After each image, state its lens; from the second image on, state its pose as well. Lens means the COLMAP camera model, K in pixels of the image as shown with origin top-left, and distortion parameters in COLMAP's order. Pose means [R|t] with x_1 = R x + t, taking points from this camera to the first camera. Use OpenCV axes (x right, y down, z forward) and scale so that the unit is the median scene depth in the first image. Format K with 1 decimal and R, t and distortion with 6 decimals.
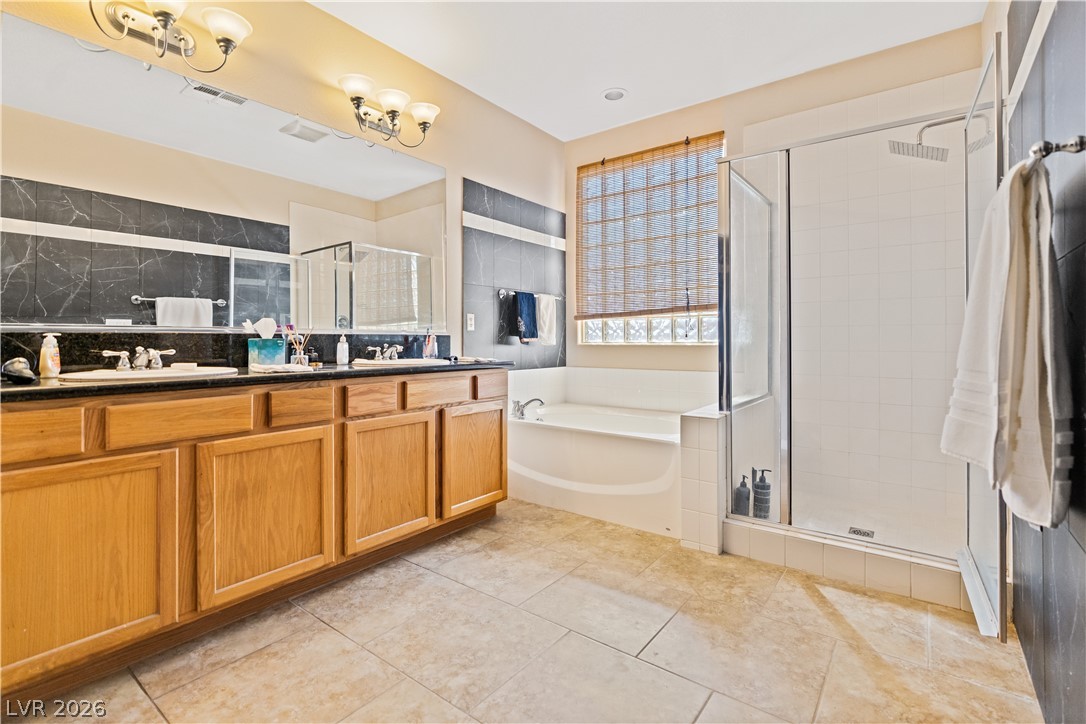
lens RADIAL K [[498.3, 0, 548.7], [0, 498.3, 350.8], [0, 0, 1]] dist [-0.002736, 0.000410]
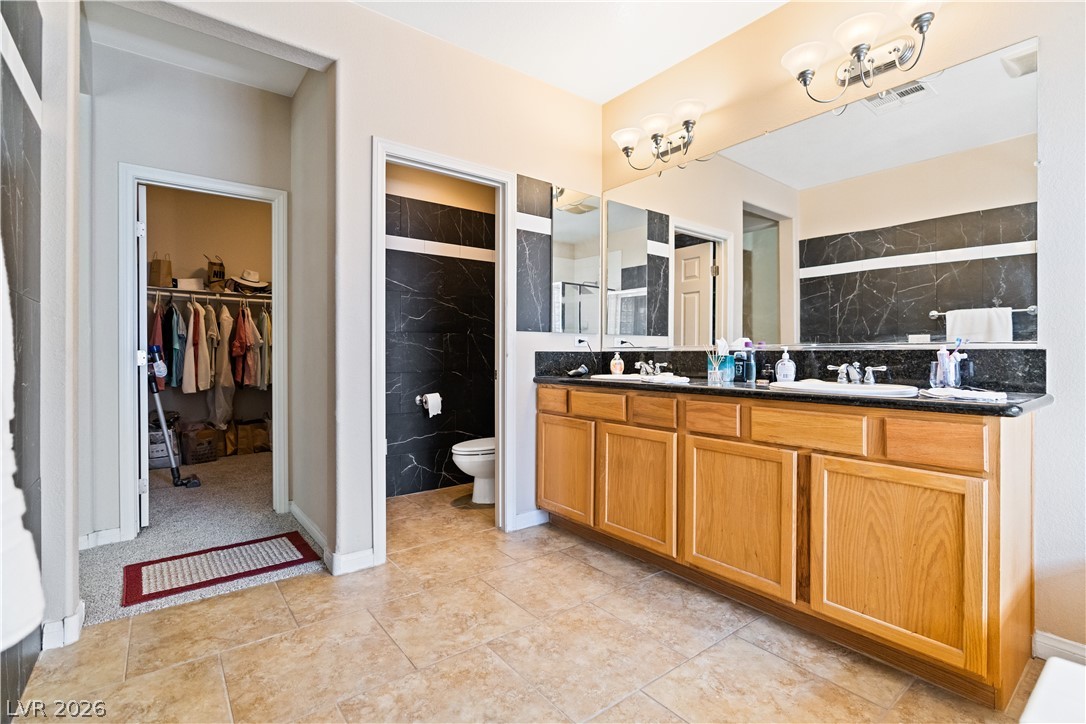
lens RADIAL K [[505.2, 0, 543.0], [0, 505.2, 362.0], [0, 0, 1]] dist [0.000491, 0.000352]
pose [[-0.262388, 0.014529, -0.964853, 0.678297], [-0.021753, 0.999543, 0.020967, -0.025680], [0.964717, 0.026490, -0.261952, 0.941001]]
